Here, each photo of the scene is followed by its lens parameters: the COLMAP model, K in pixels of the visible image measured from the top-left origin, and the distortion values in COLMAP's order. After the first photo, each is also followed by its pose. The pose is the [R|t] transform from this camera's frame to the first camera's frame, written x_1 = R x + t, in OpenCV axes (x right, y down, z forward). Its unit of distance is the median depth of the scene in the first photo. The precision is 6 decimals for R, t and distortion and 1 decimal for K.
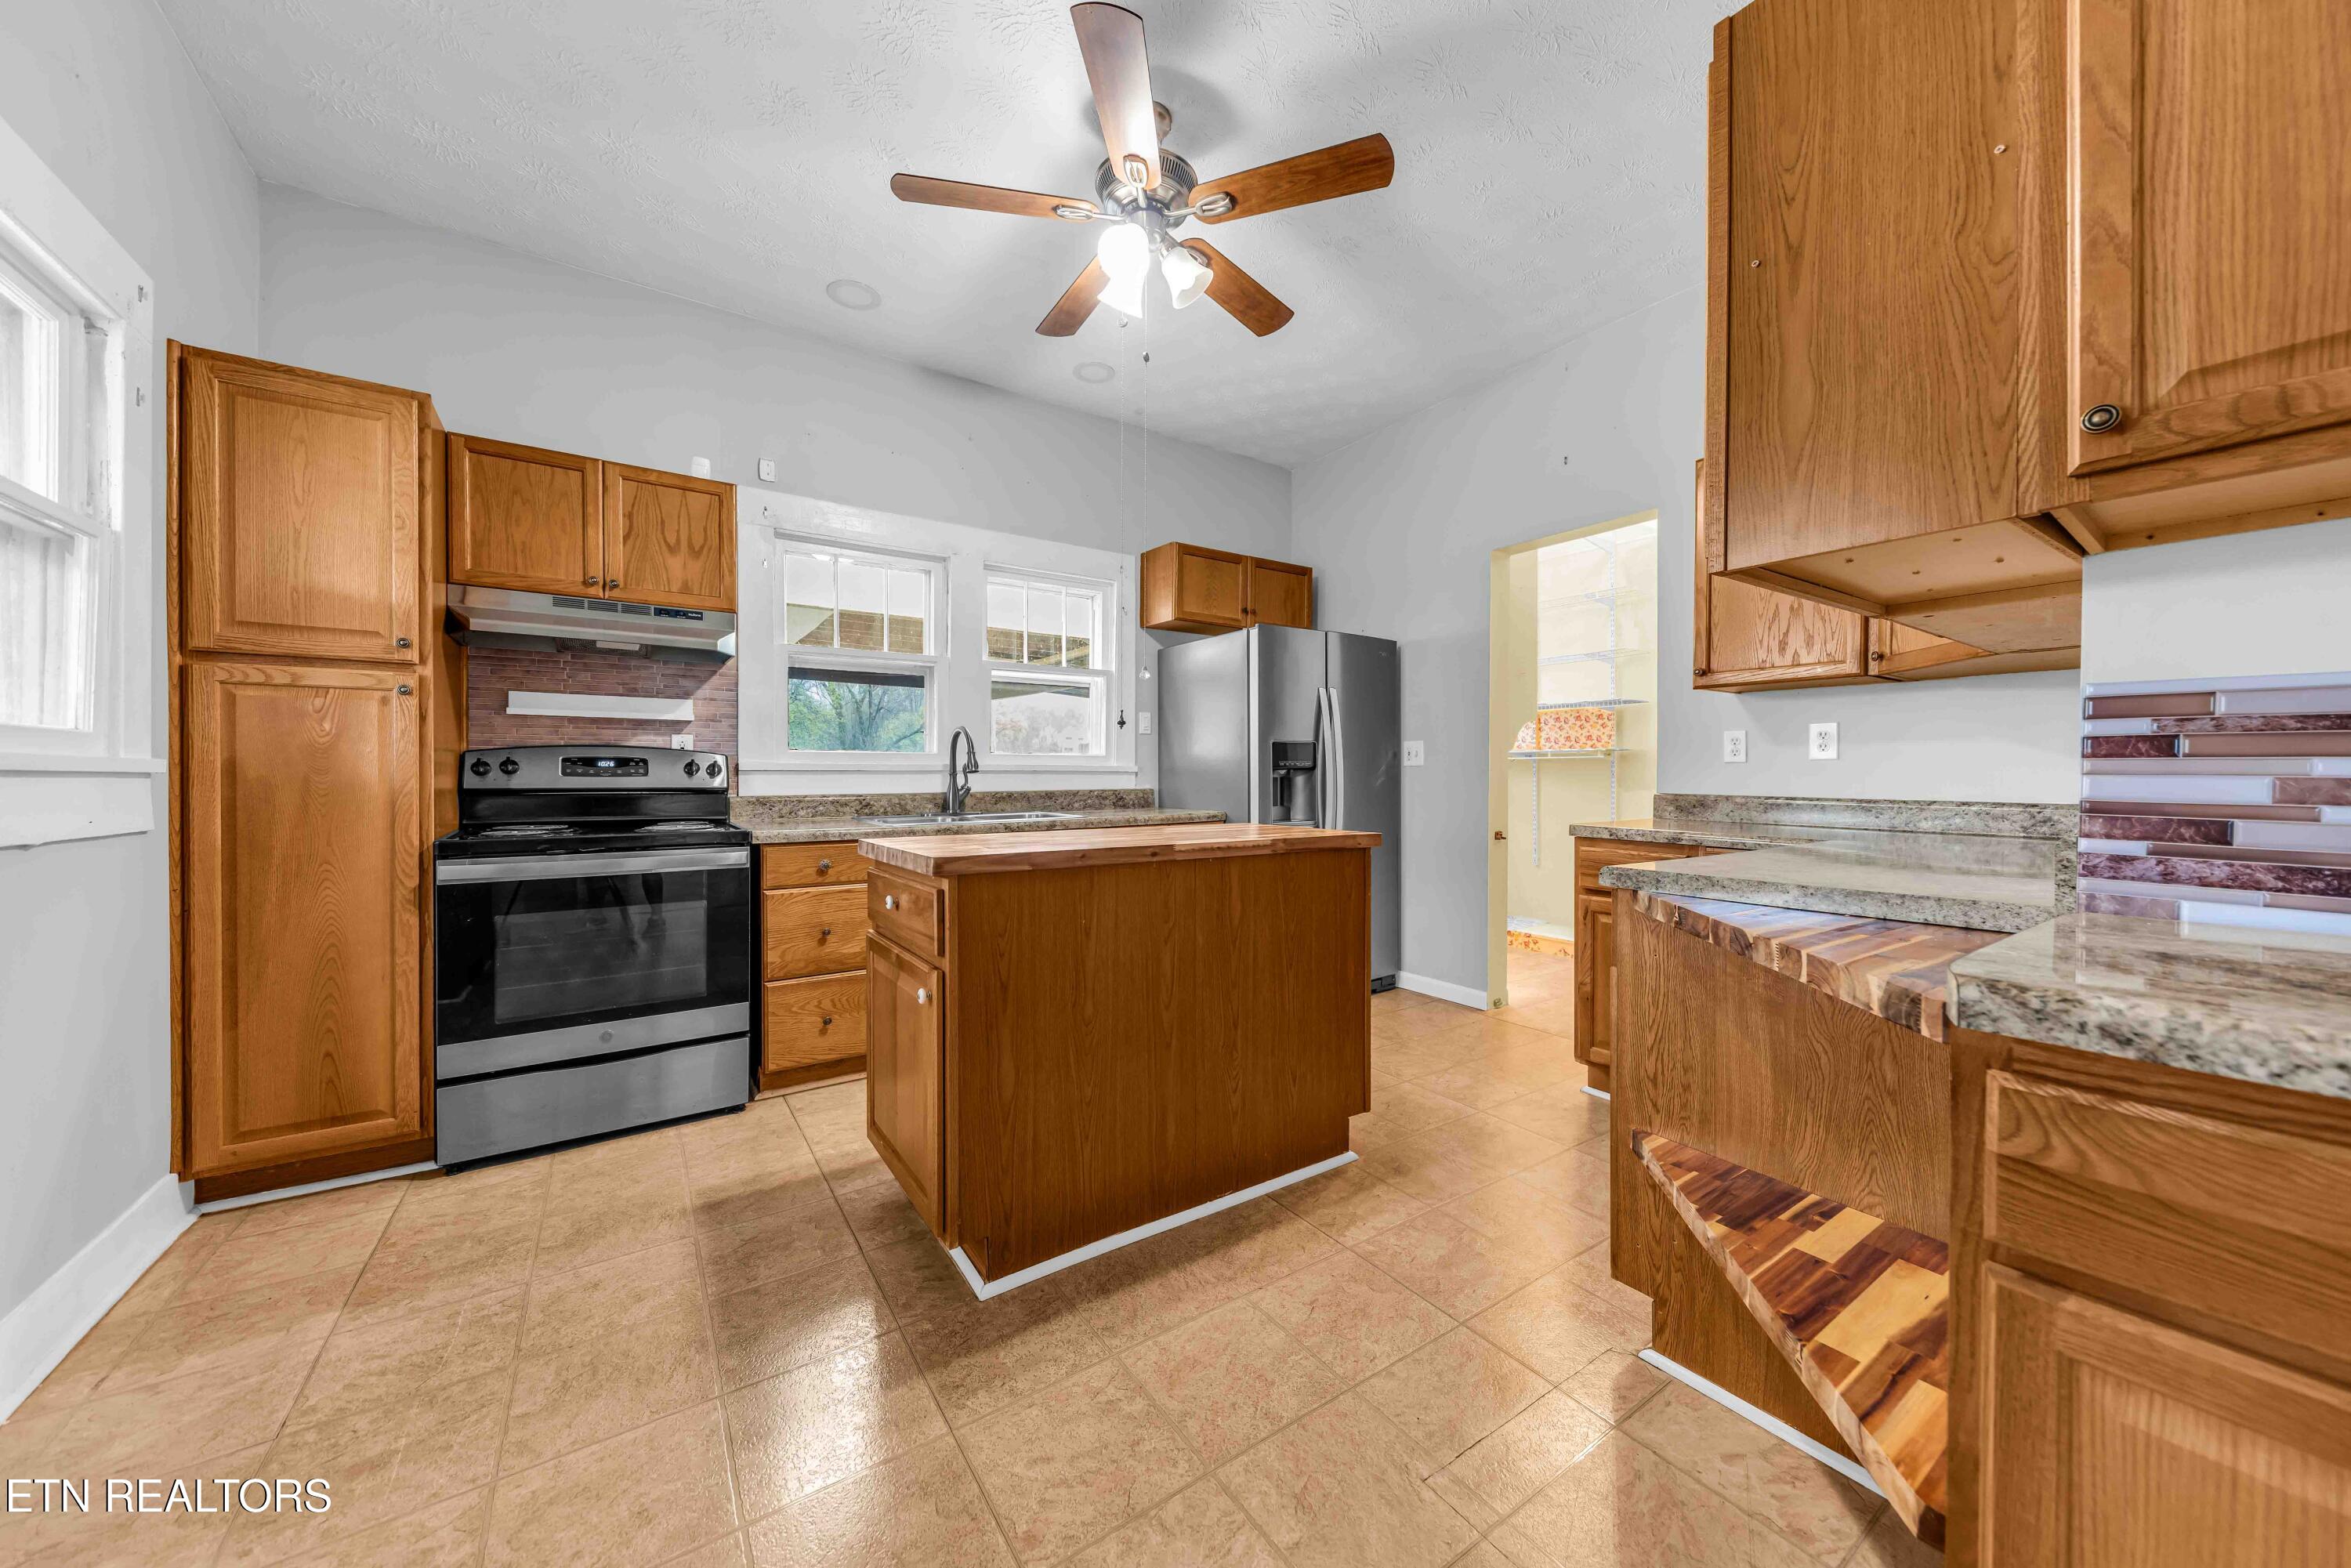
lens RADIAL K [[827.5, 0, 1183.7], [0, 827.5, 773.5], [0, 0, 1]] dist [-0.000154, -0.000074]
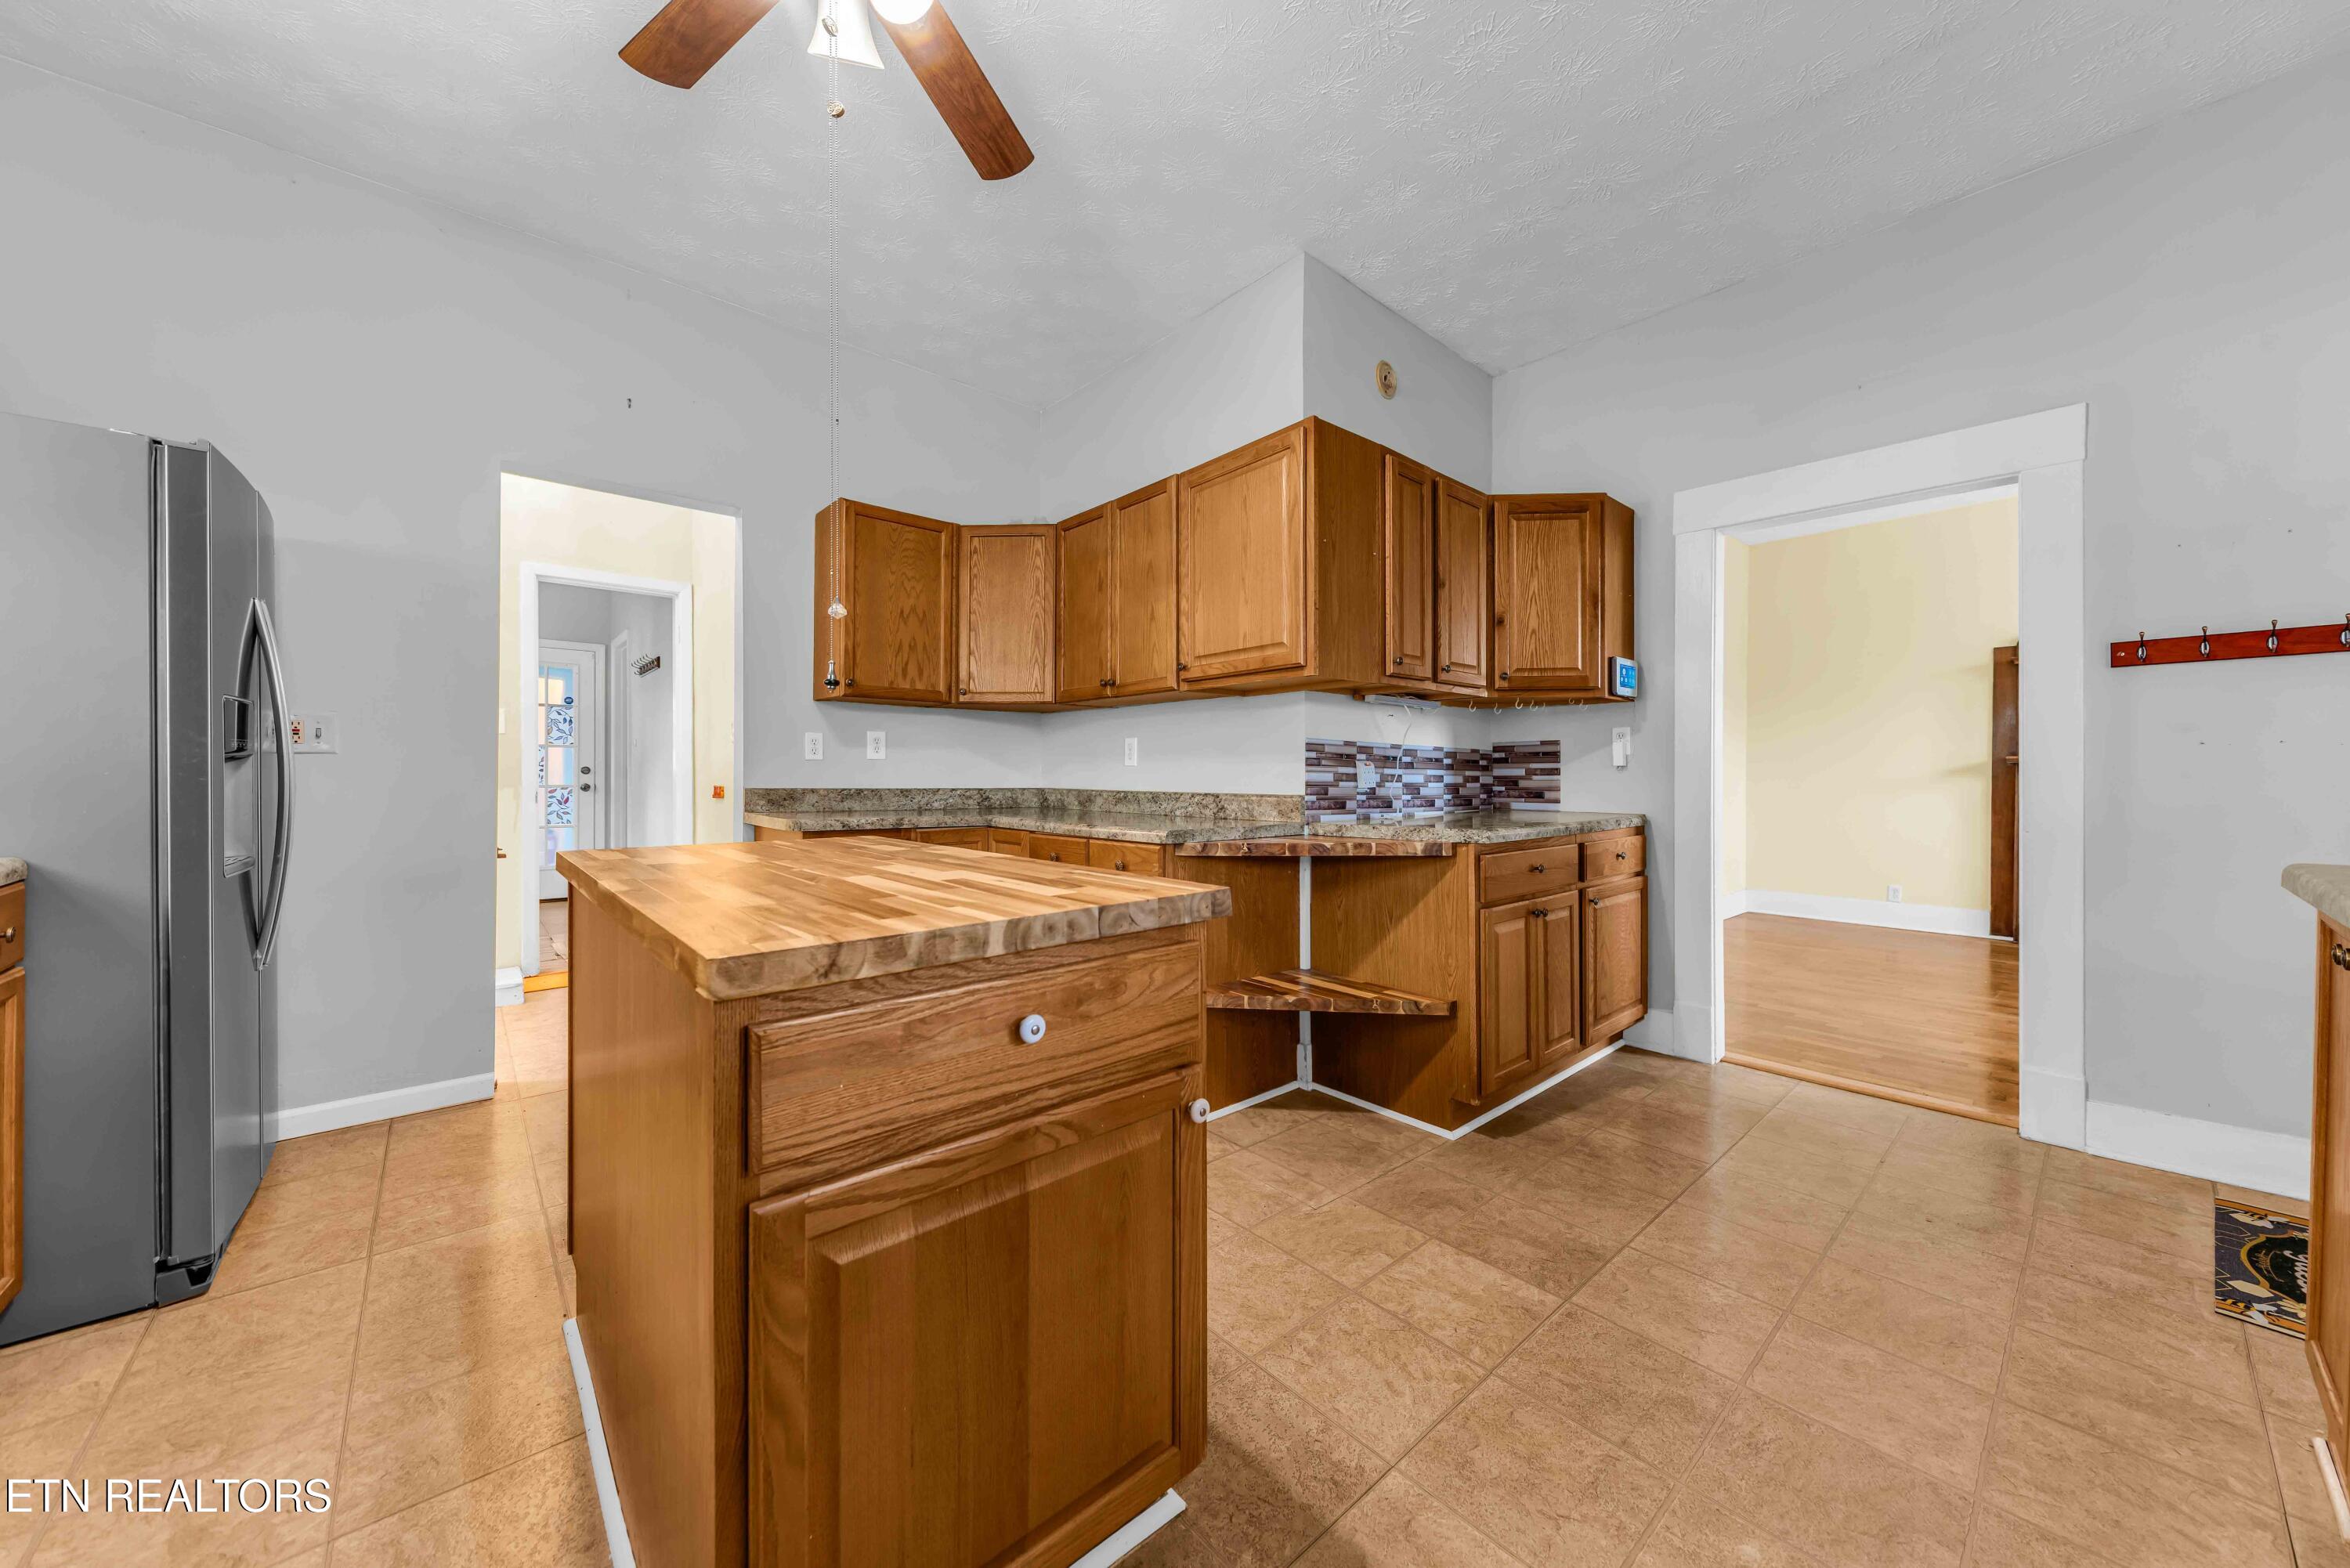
lens RADIAL K [[827.2, 0, 1183.2], [0, 827.2, 773.5], [0, 0, 1]] dist [-0.000154, -0.000074]
pose [[-0.130389, -0.004268, 0.991454, -0.606210], [-0.004141, 0.999984, 0.003760, -0.000885], [-0.991454, -0.003615, -0.130404, 0.698421]]
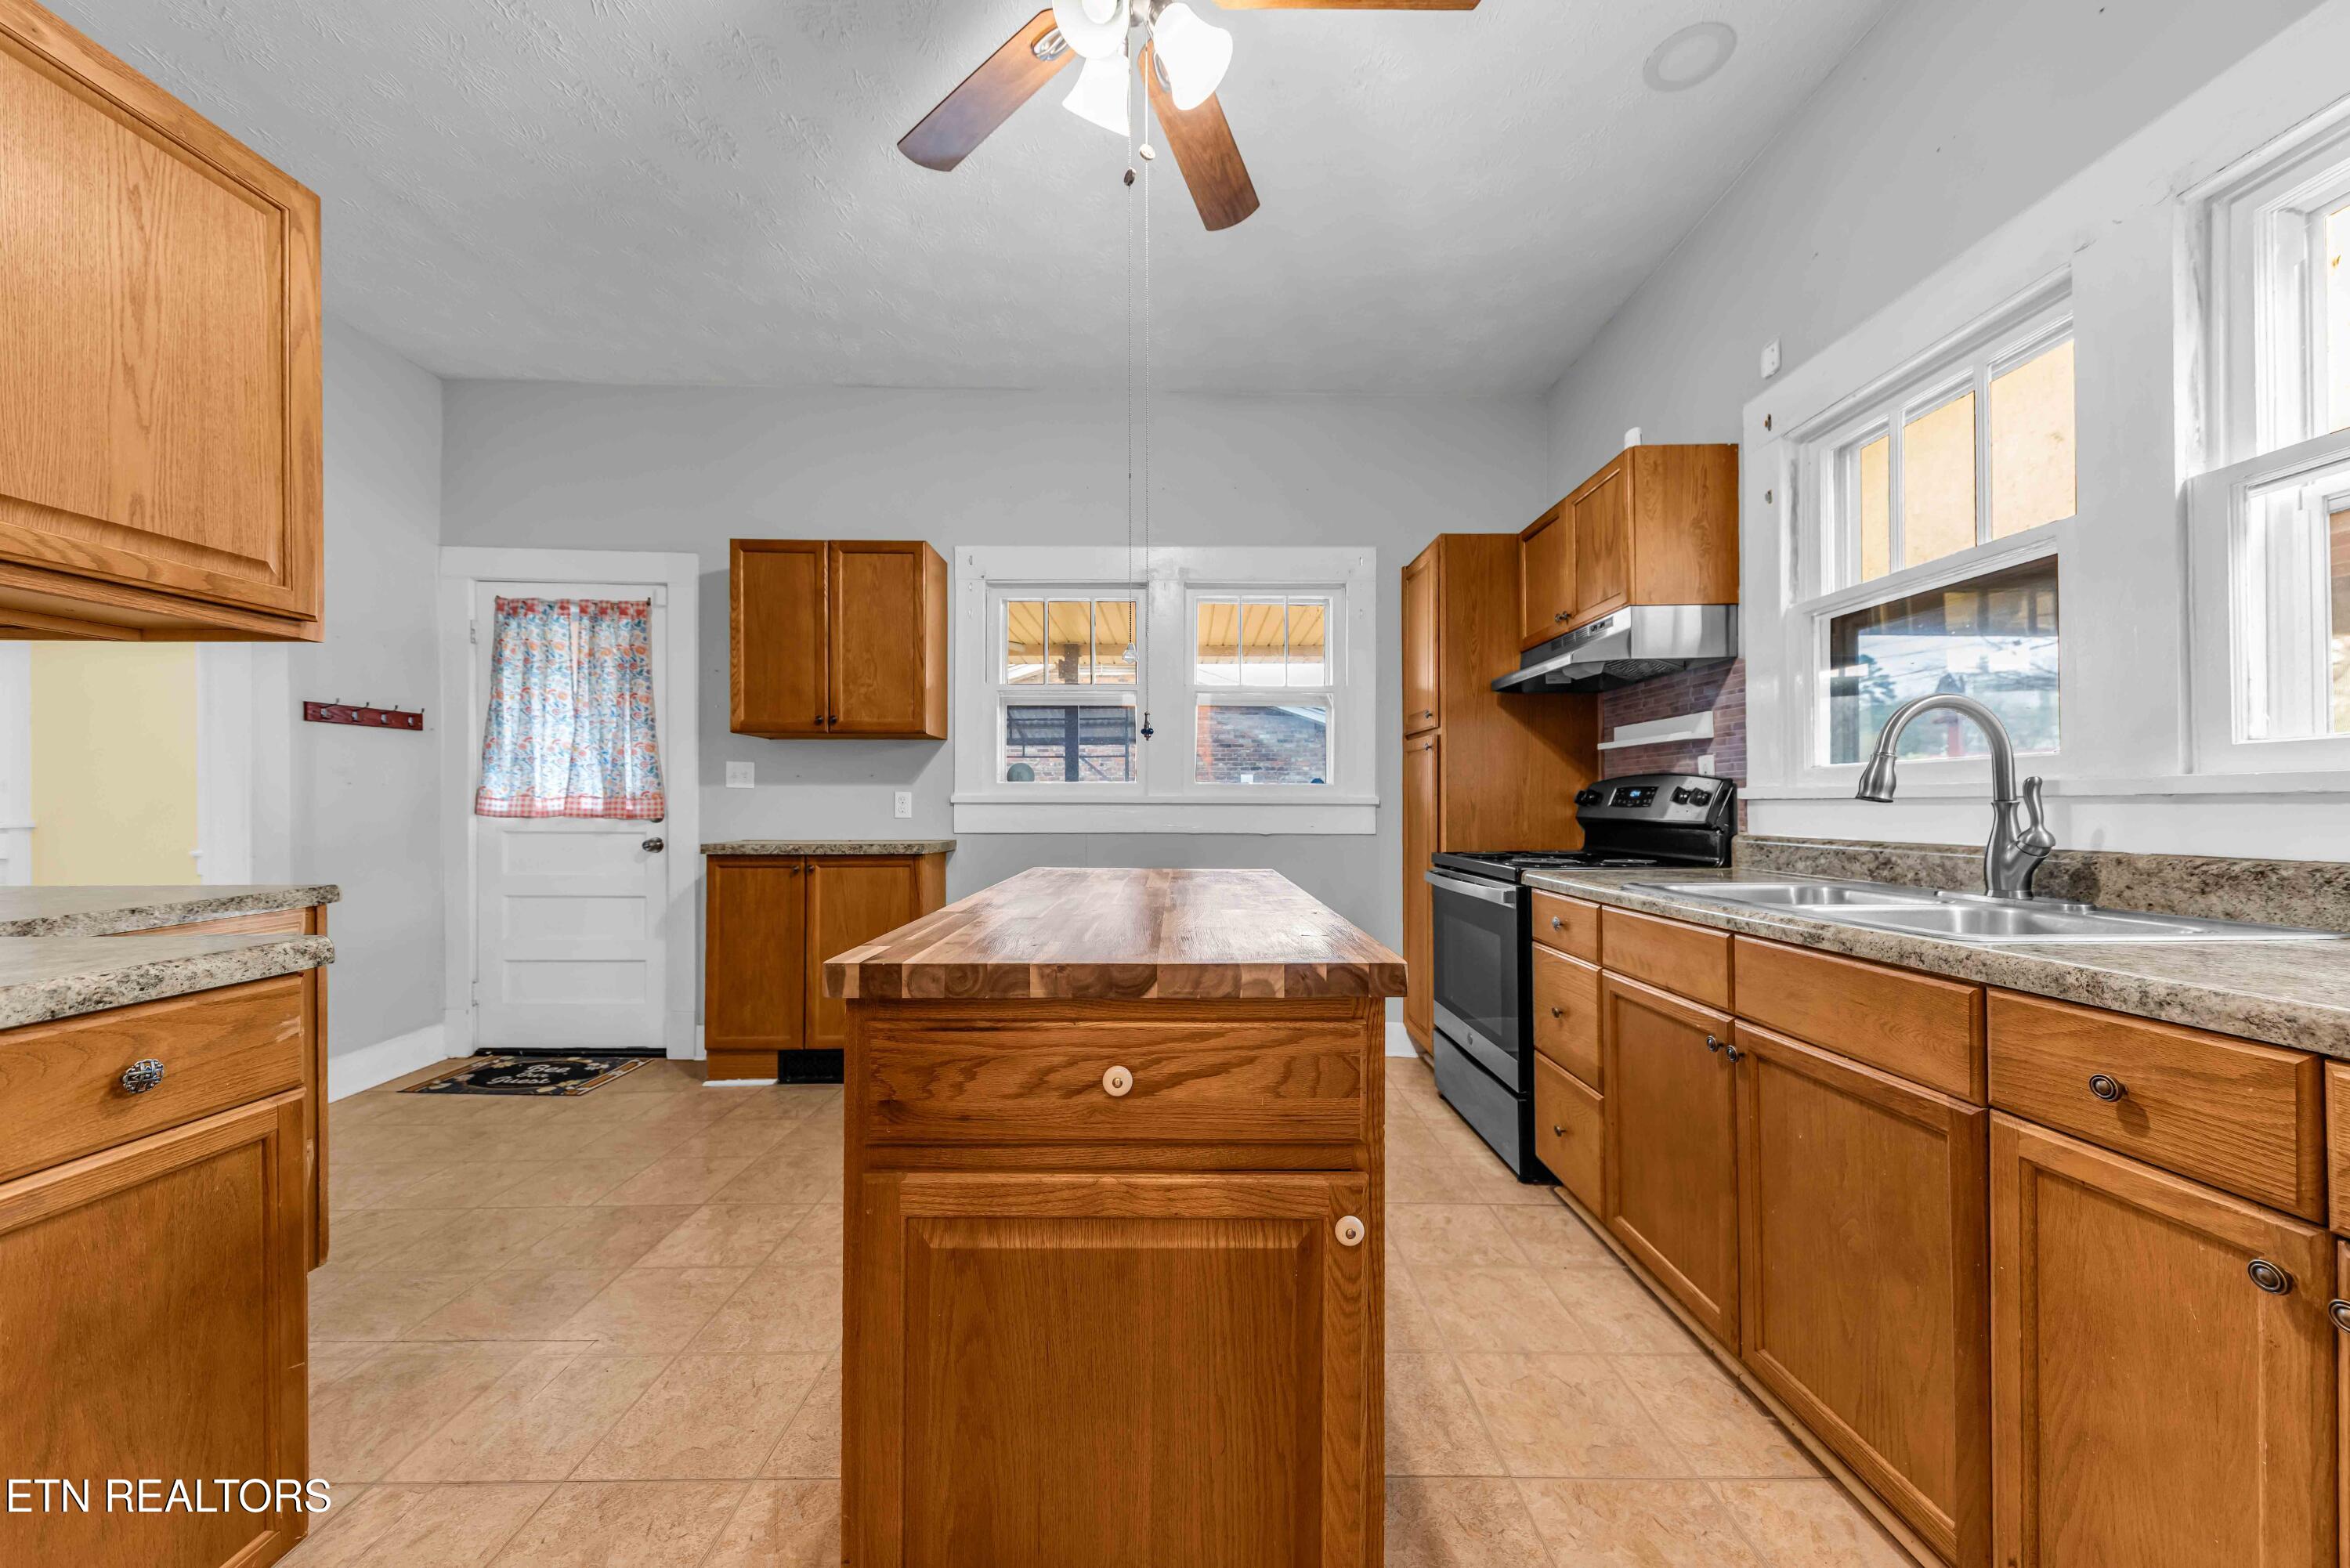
lens RADIAL K [[814.4, 0, 1176.6], [0, 814.4, 802.9], [0, 0, 1]] dist [0.001188, 0.000055]
pose [[-0.562745, -0.001063, -0.826630, 0.403119], [0.002461, 0.999993, -0.002961, 0.000337], [0.826627, -0.003701, -0.562738, 1.191615]]
